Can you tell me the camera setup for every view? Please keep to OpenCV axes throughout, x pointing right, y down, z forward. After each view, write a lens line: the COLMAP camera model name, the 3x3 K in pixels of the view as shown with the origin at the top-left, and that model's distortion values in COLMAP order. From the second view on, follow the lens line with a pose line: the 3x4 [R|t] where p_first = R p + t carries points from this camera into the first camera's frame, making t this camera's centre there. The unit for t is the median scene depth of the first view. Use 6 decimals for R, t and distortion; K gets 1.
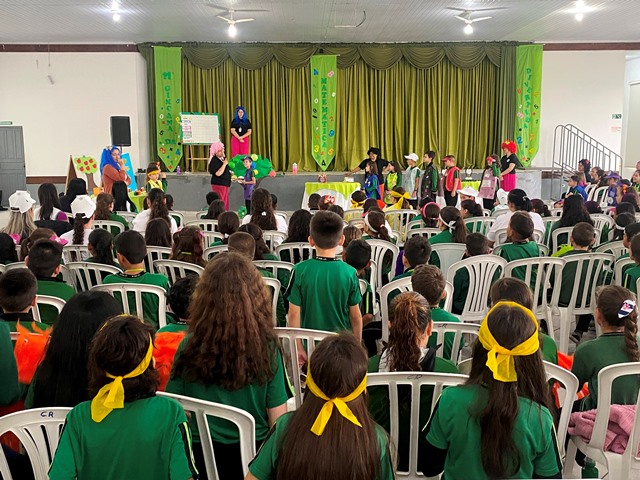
lens RADIAL K [[682.3, 0, 320.0], [0, 682.3, 243.9], [0, 0, 1]] dist [-0.003025, 0.000000]
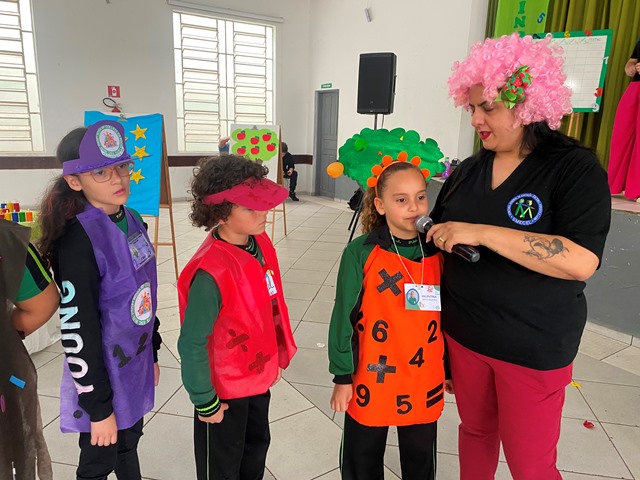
lens RADIAL K [[484.1, 0, 324.5], [0, 484.1, 235.9], [0, 0, 1]] dist [0.031730, -0.024752]
pose [[0.558327, 0.202860, -0.804437, 0.003777], [-0.154222, 0.978122, 0.139620, -0.094526], [0.815160, 0.046109, 0.577398, 0.735105]]
